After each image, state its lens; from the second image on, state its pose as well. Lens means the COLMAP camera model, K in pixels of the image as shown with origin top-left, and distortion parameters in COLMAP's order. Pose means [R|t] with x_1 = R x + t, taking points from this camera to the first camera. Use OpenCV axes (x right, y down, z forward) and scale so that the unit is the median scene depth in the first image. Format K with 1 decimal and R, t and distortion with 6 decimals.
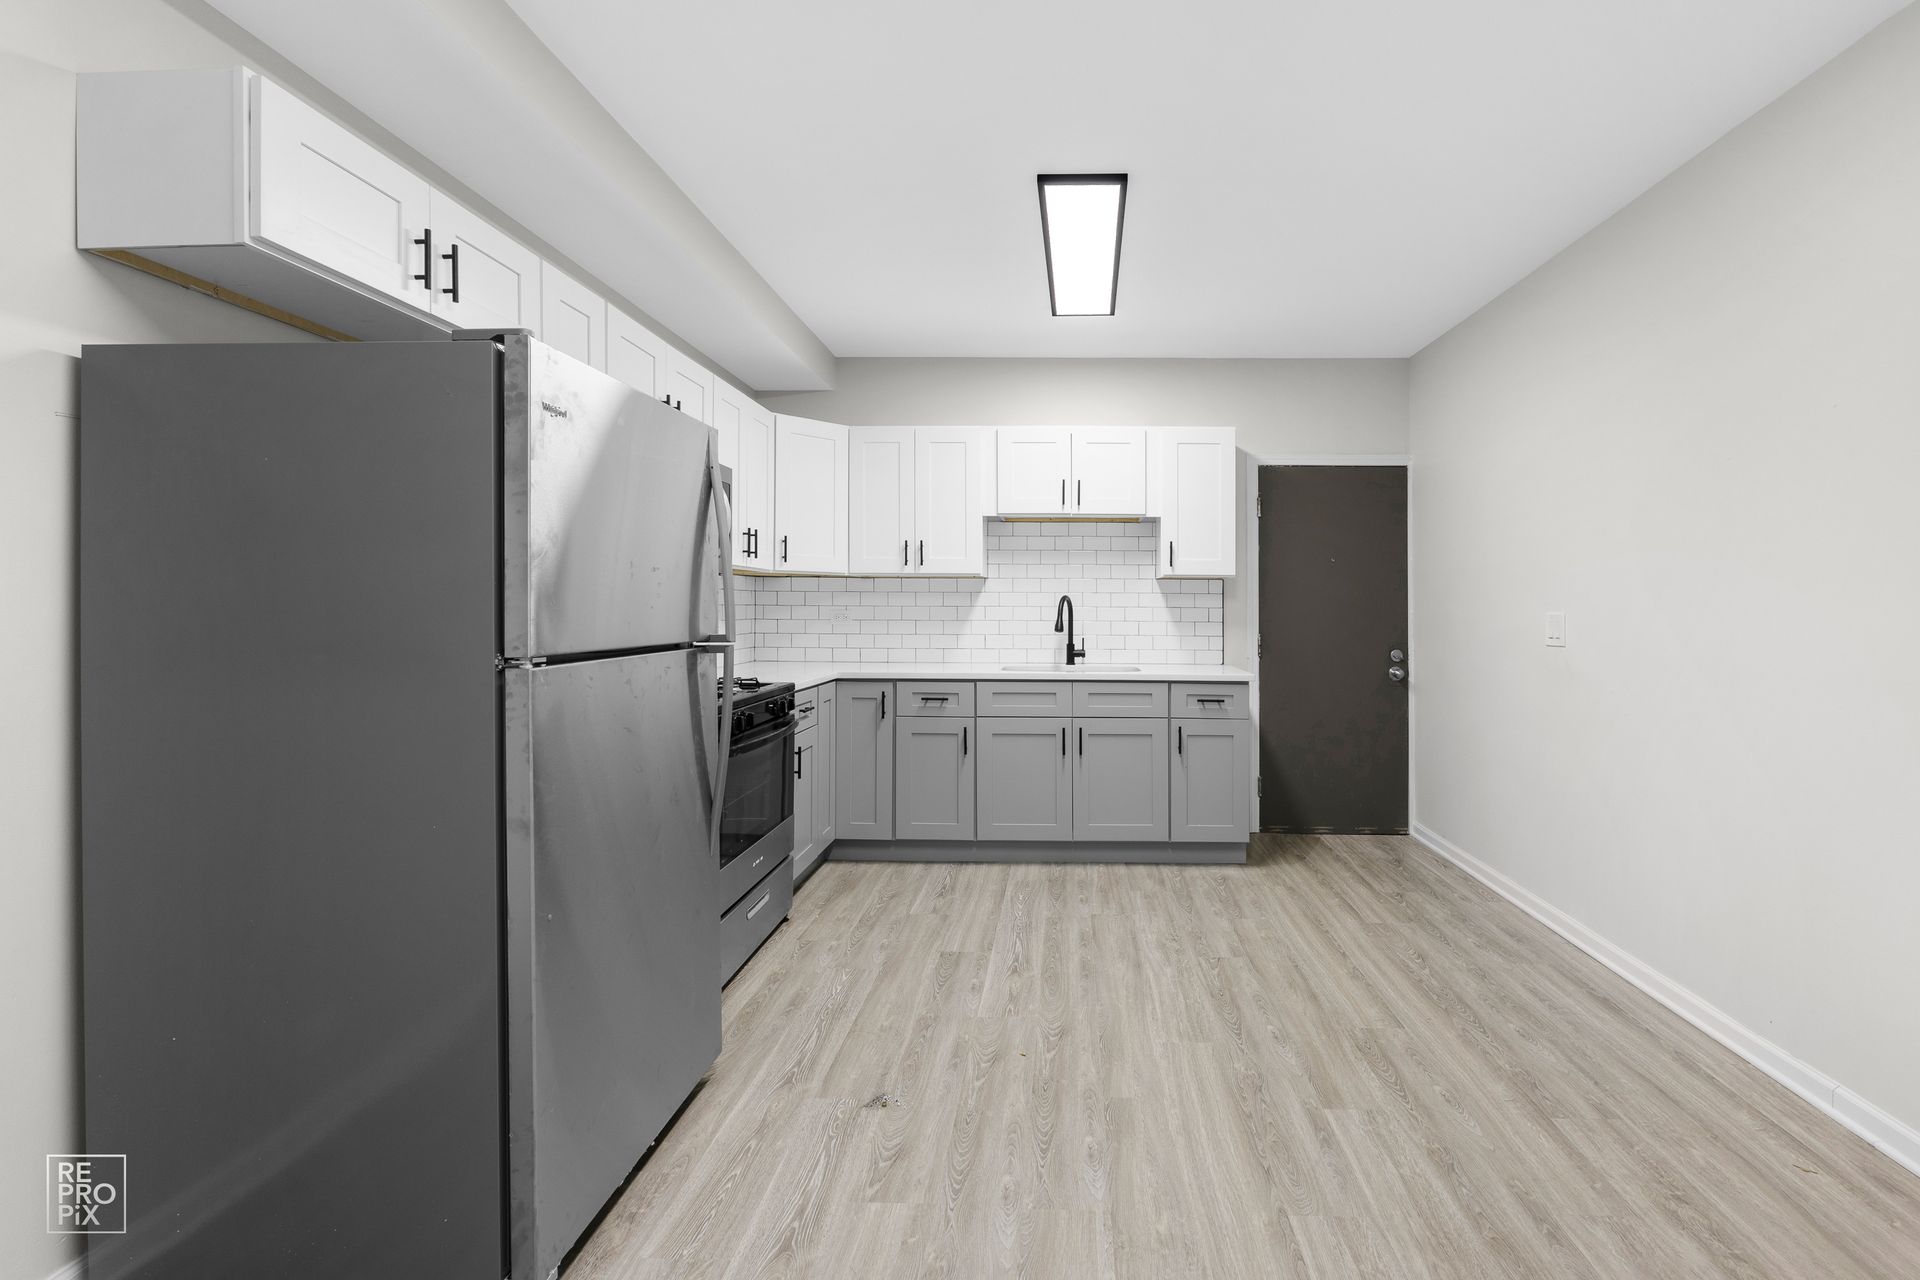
lens RADIAL K [[769.6, 0, 1055.7], [0, 769.6, 601.0], [0, 0, 1]] dist [0.002598, -0.000215]
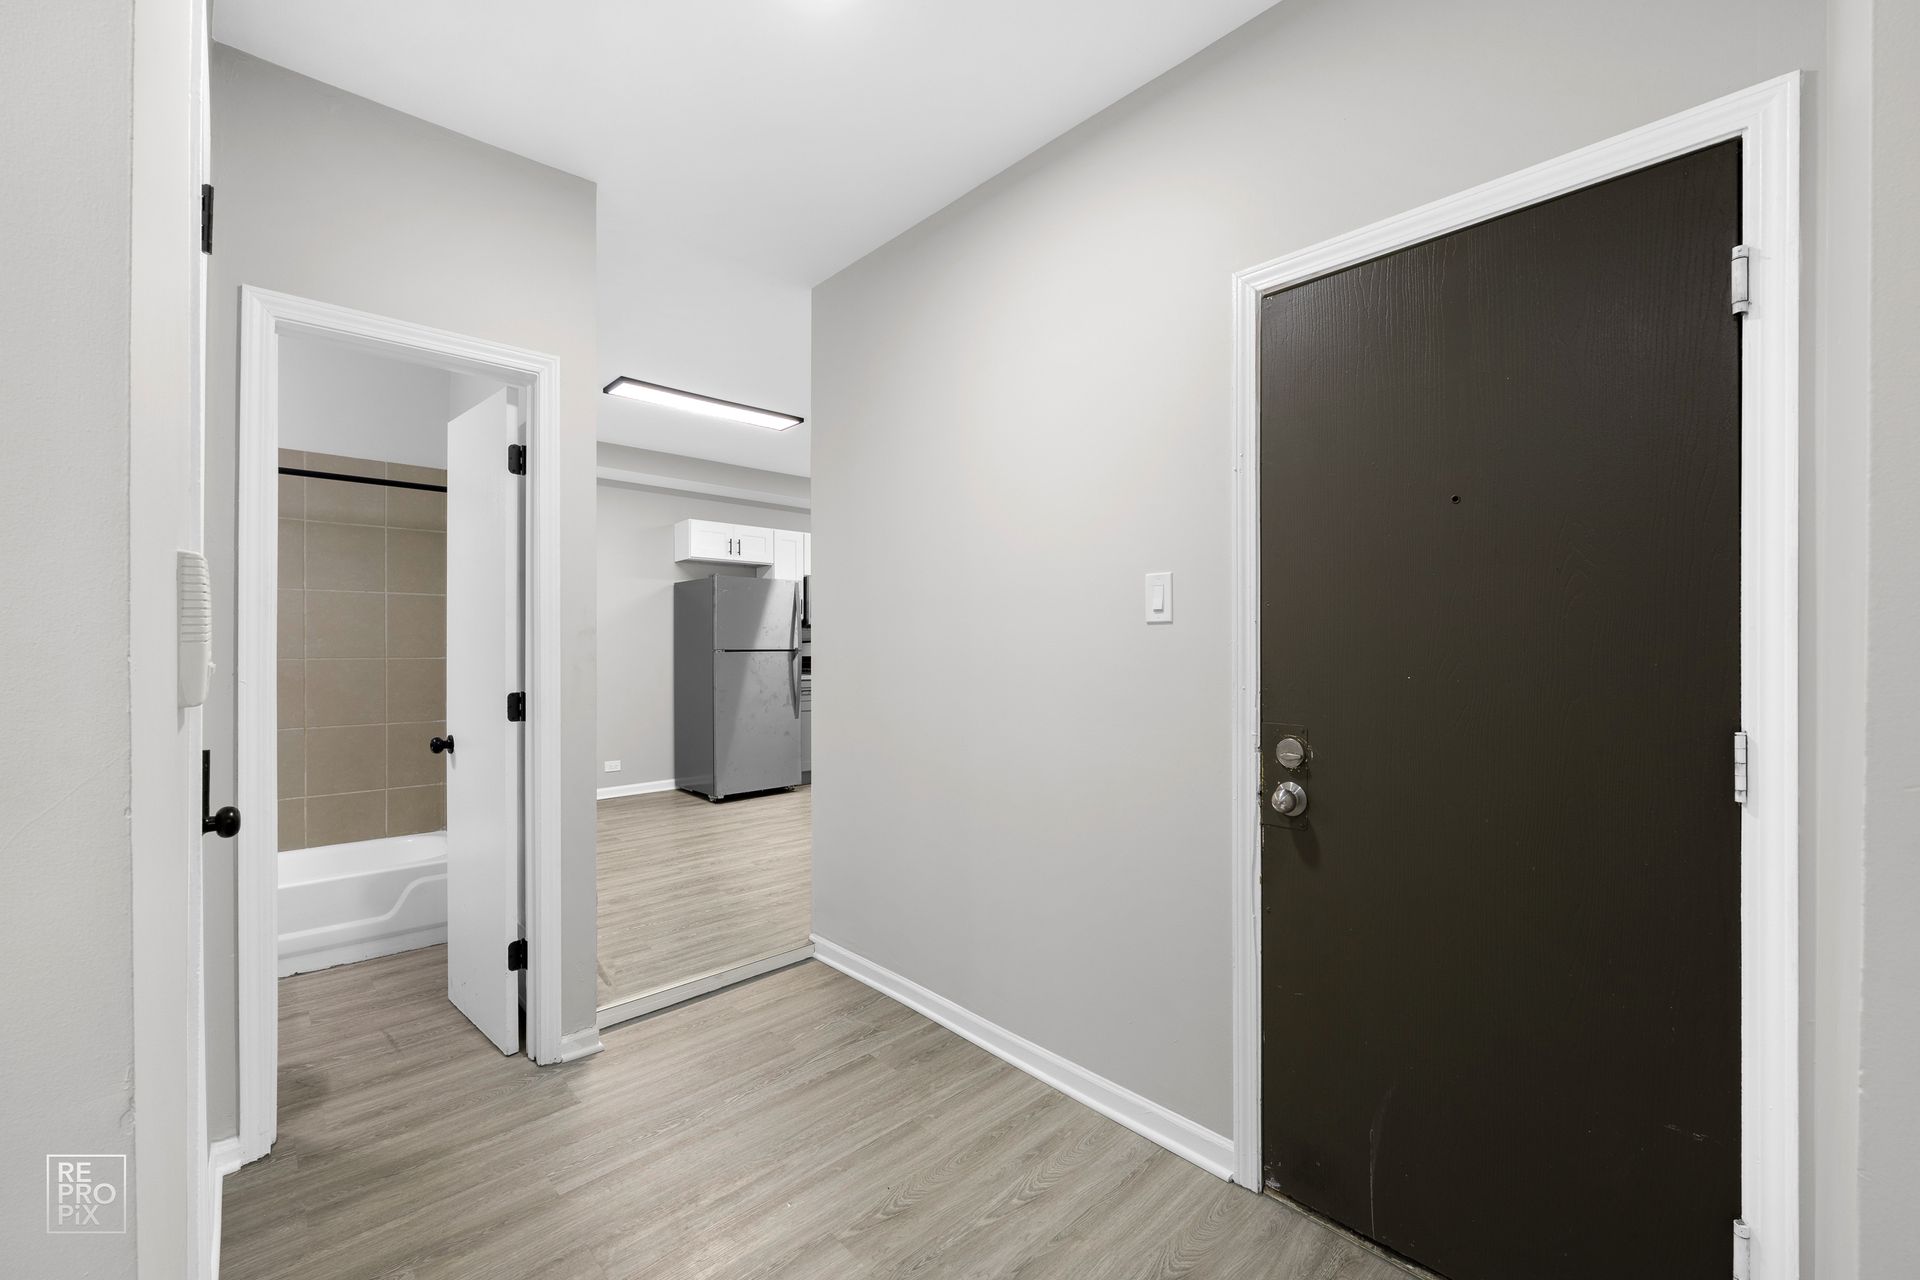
lens RADIAL K [[769.6, 0, 967.7], [0, 769.6, 655.6], [0, 0, 1]] dist [0.002598, -0.000215]
pose [[0.694165, 0.004923, -0.719799, 1.258747], [0.001668, 0.999963, 0.008449, 0.027746], [0.719814, -0.007066, 0.694131, -0.362946]]
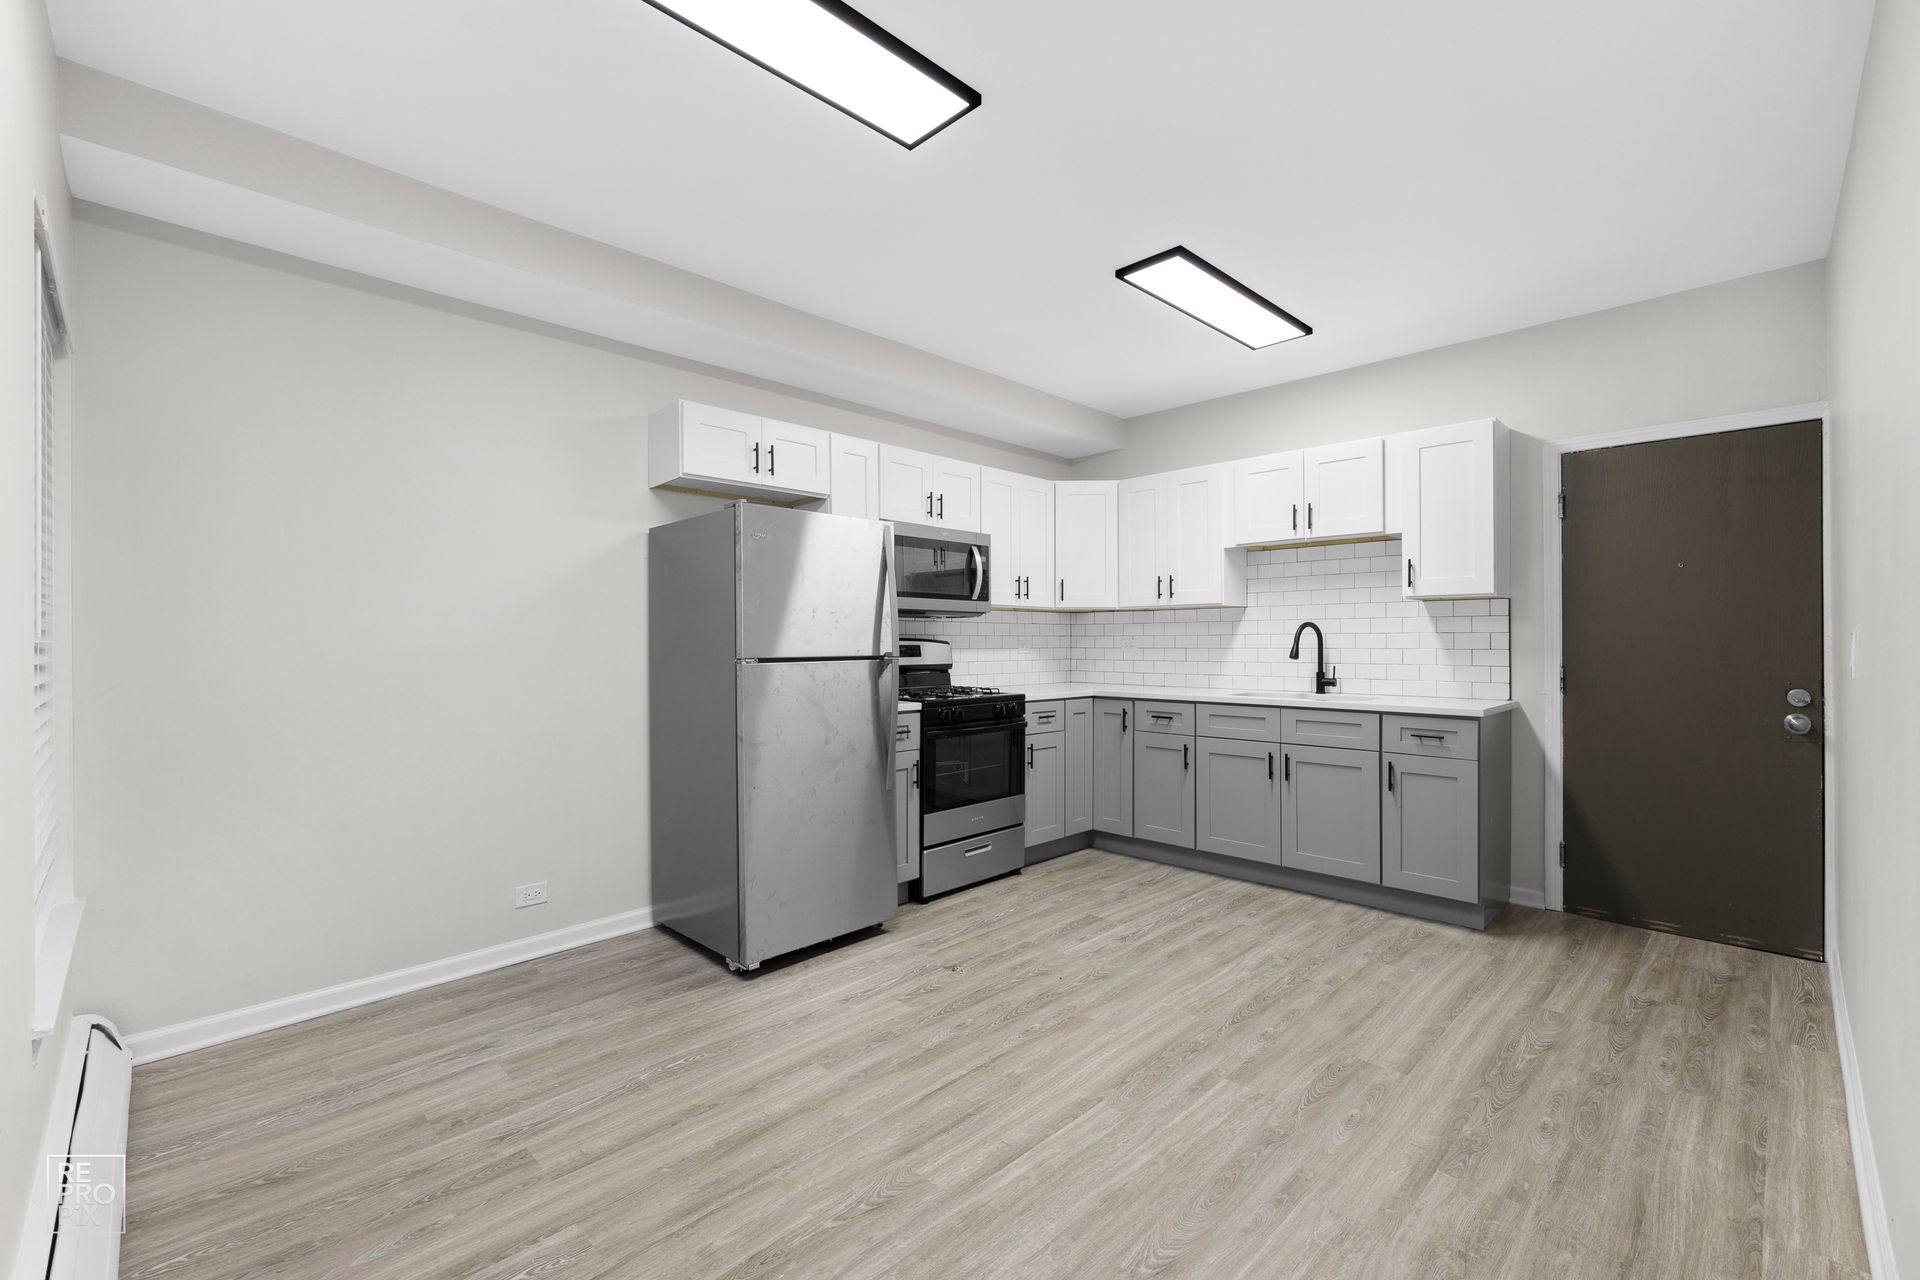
lens RADIAL K [[813.8, 0, 954.4], [0, 813.8, 641.6], [0, 0, 1]] dist [0.003122, 0.000187]
pose [[0.709674, -0.007276, -0.704493, 0.459507], [0.011609, 0.999932, 0.001367, 0.012008], [0.704435, -0.009148, 0.709710, -0.052099]]
